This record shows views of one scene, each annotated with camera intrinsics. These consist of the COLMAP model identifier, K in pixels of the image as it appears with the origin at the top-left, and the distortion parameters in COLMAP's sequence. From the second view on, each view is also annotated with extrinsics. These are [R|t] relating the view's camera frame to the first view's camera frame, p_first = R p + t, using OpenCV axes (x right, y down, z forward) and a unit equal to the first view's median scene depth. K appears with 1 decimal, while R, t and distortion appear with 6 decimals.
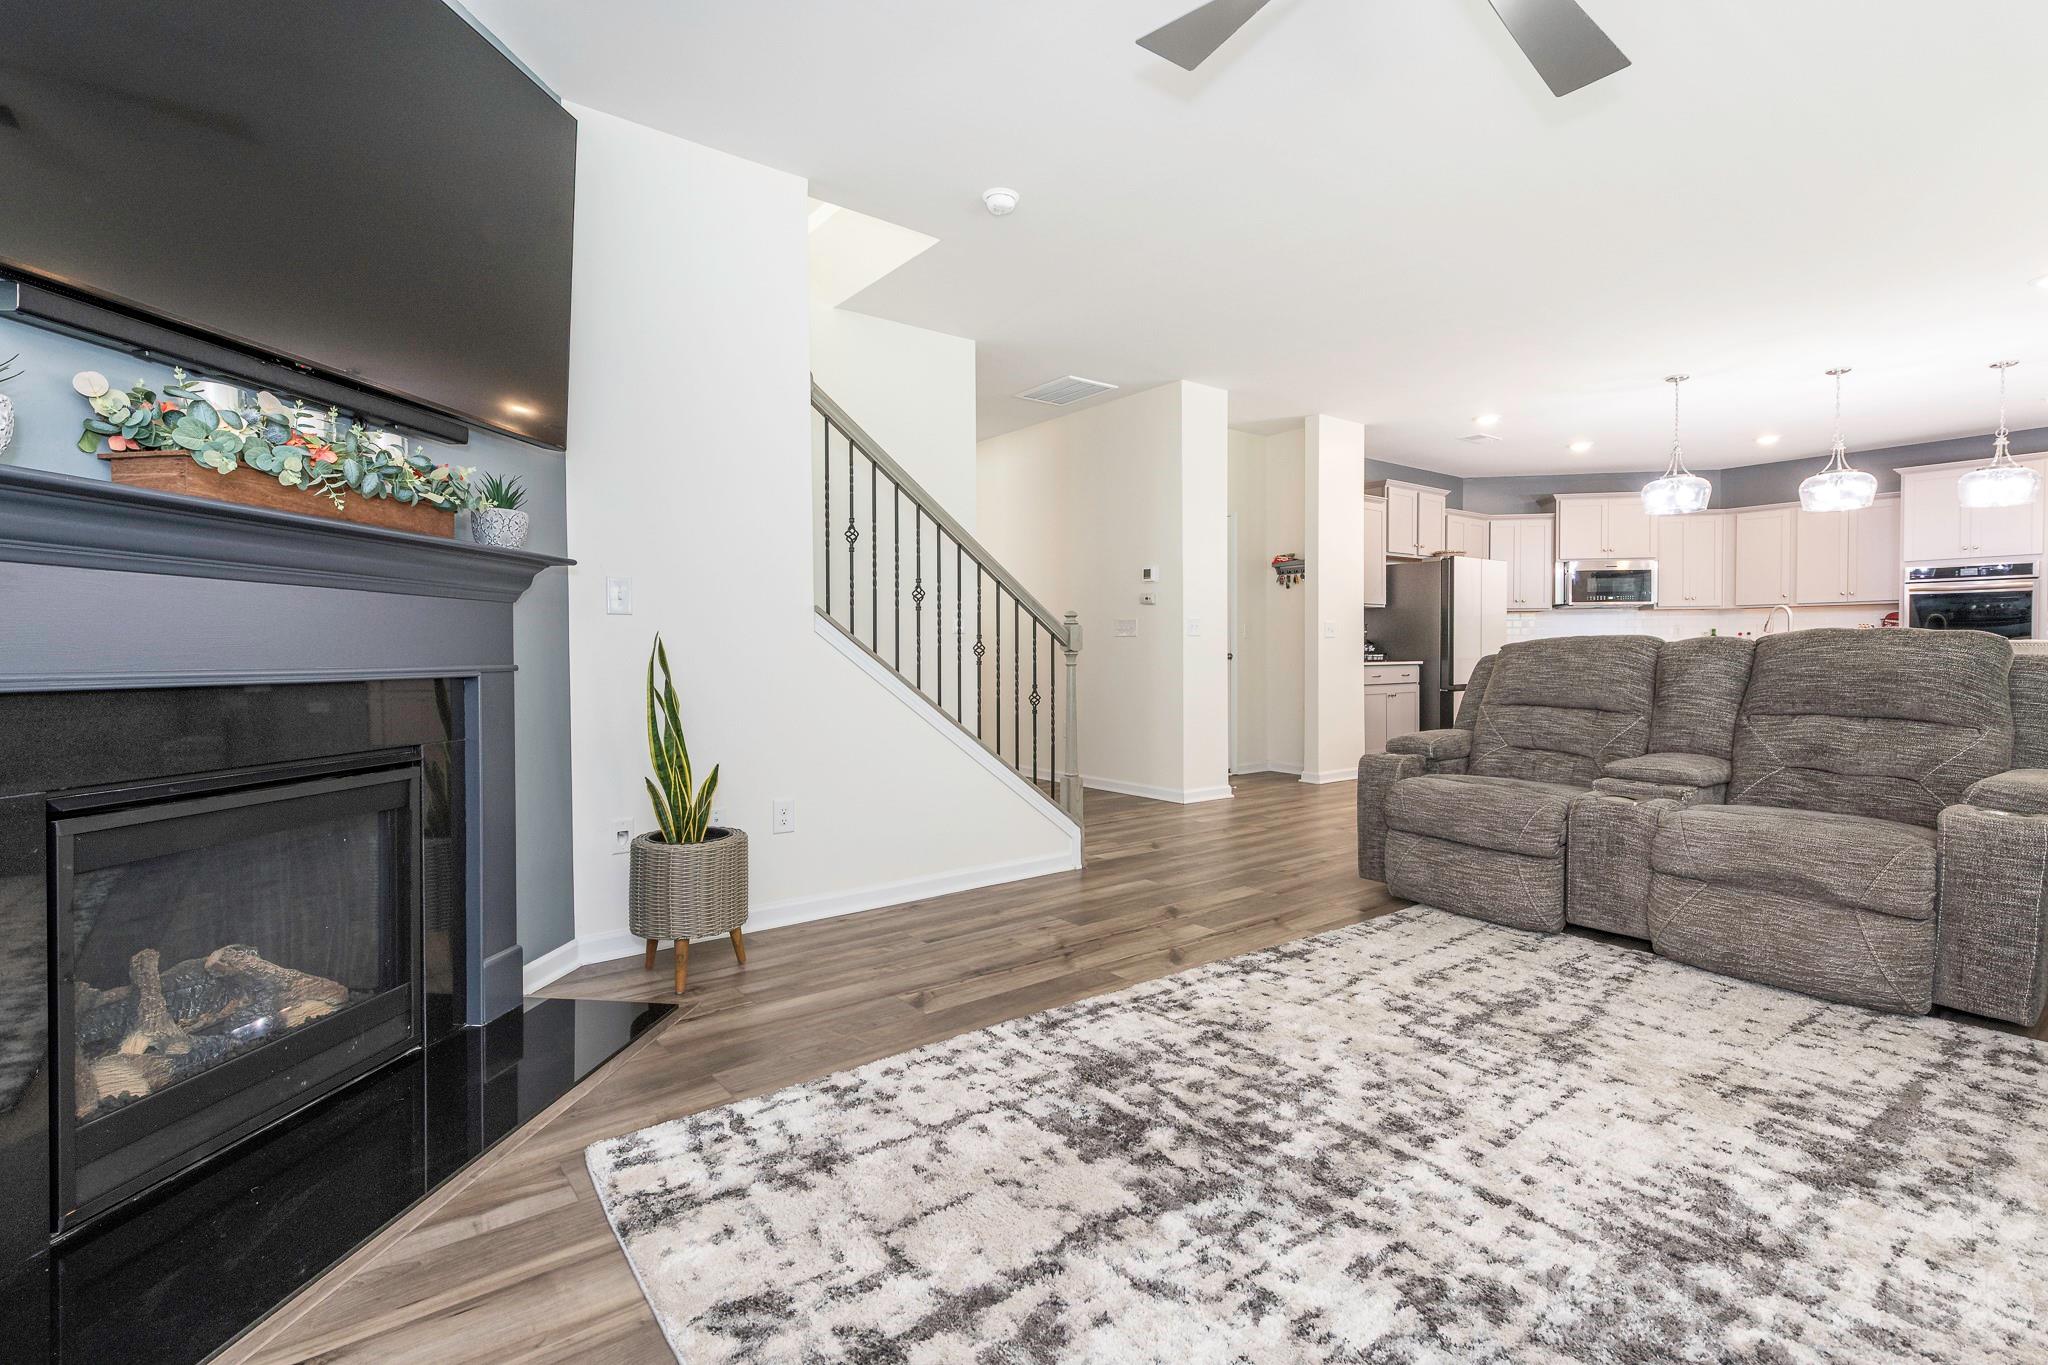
lens RADIAL K [[920.9, 0, 1014.9], [0, 920.9, 677.1], [0, 0, 1]] dist [0.000465, 0.000092]
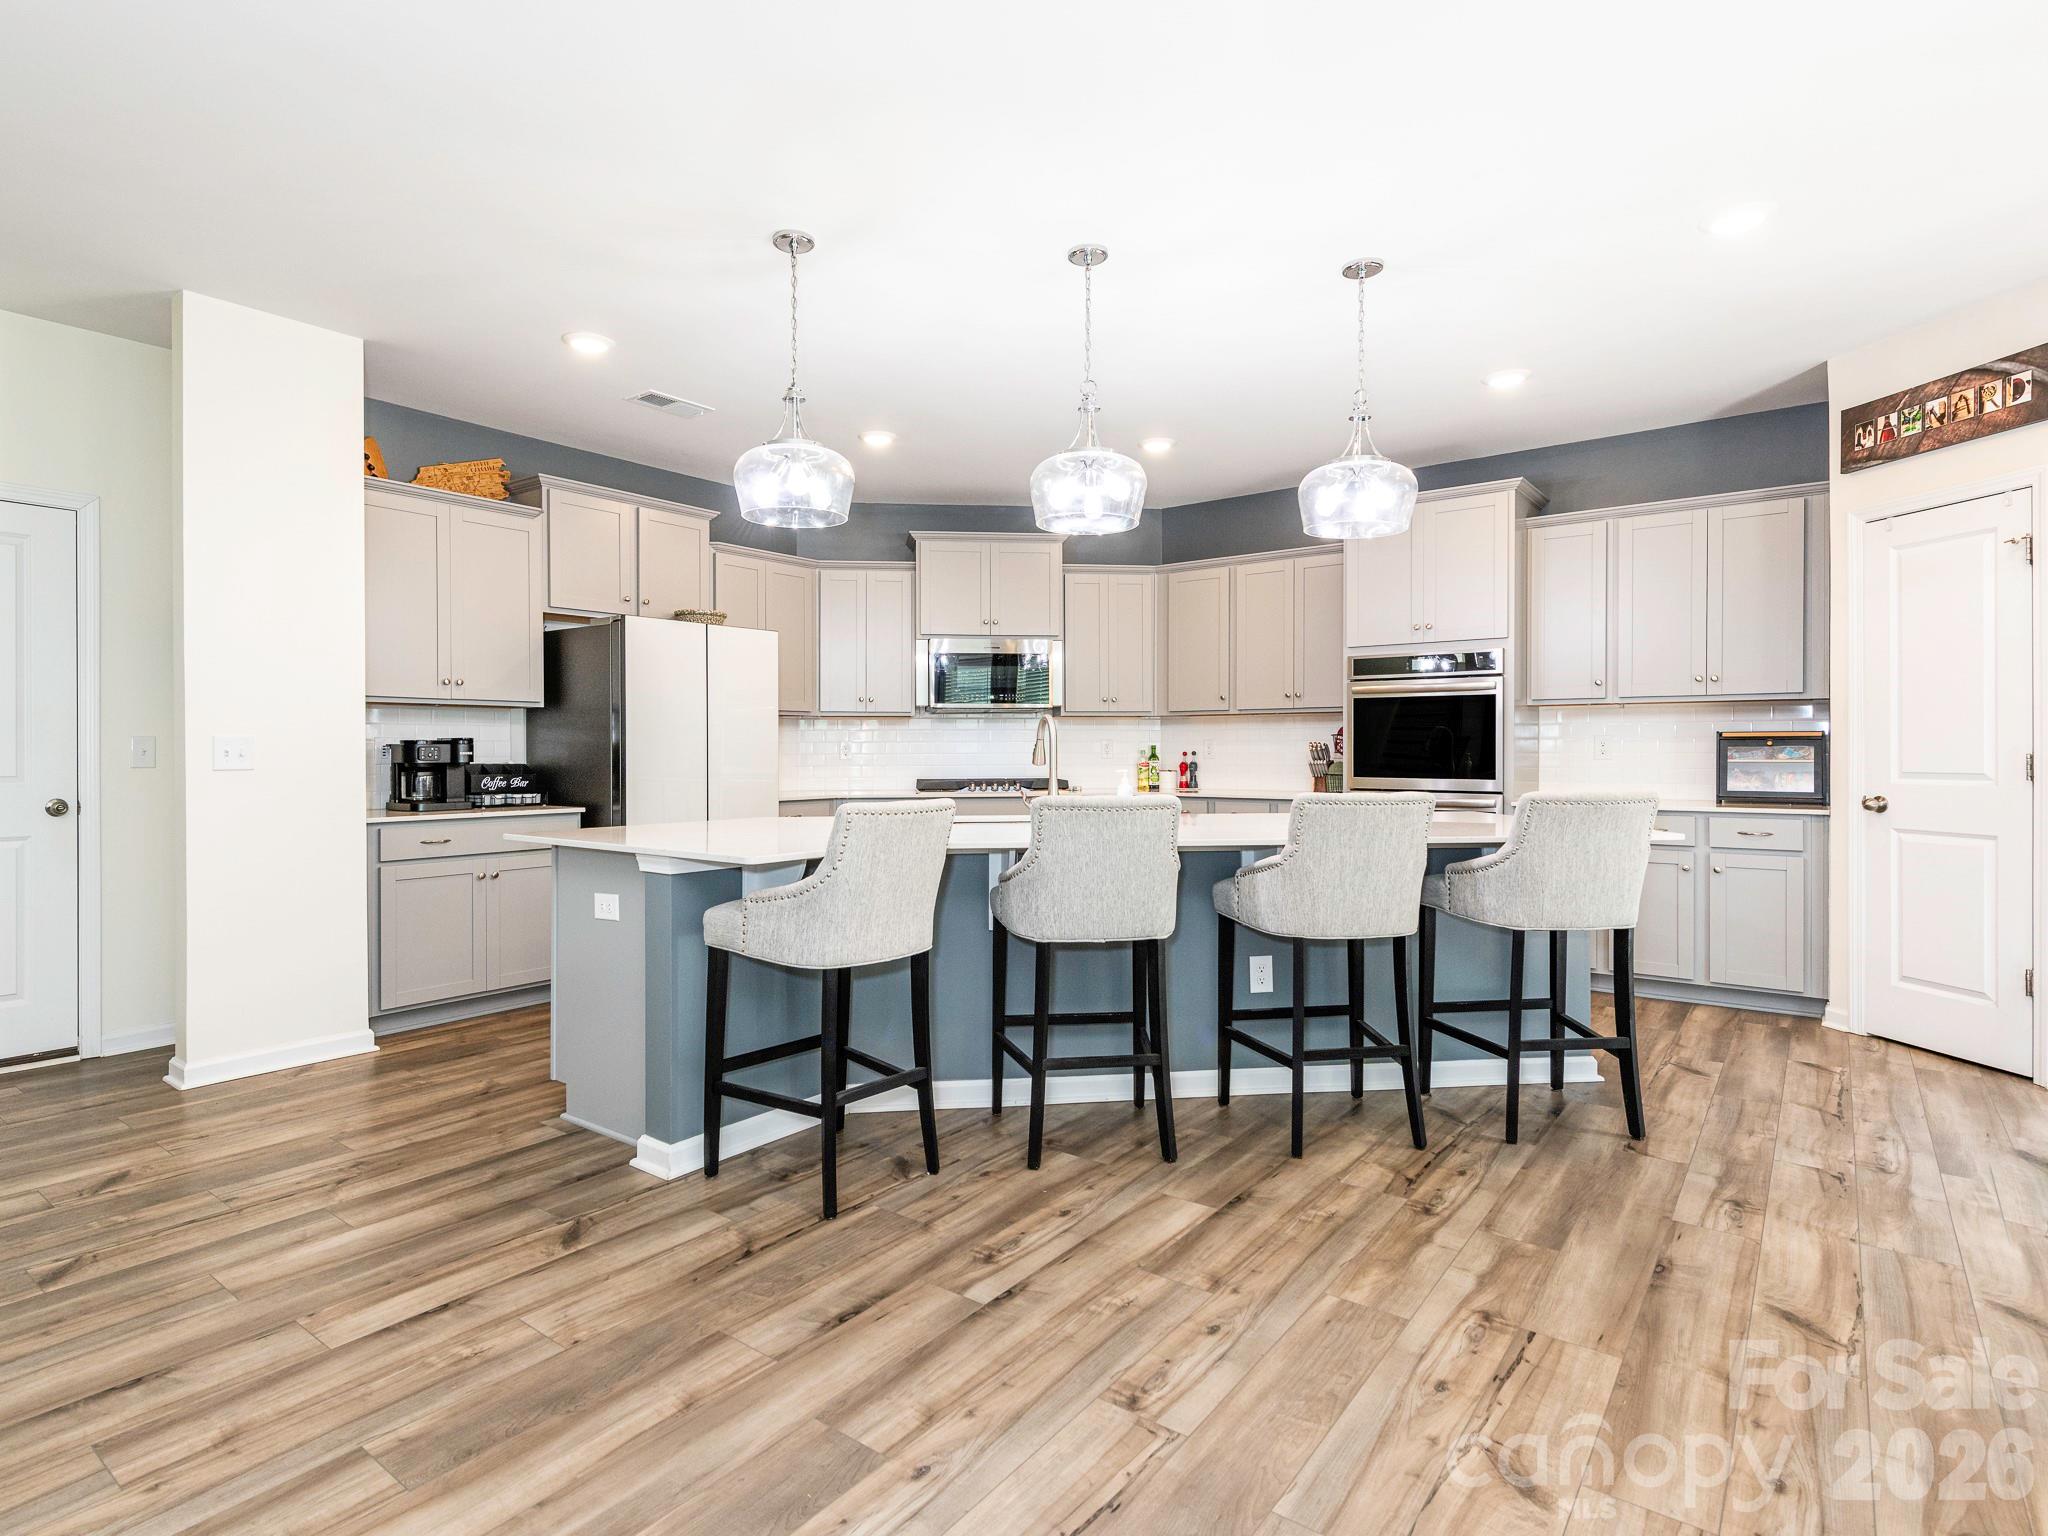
lens RADIAL K [[1075.6, 0, 1025.9], [0, 1075.6, 758.6], [0, 0, 1]] dist [-0.001709, -0.000871]
pose [[0.962243, 0.000634, 0.272192, 0.521200], [0.005540, 0.999745, -0.021913, -0.031050], [-0.272137, 0.022593, 0.961993, 0.325138]]
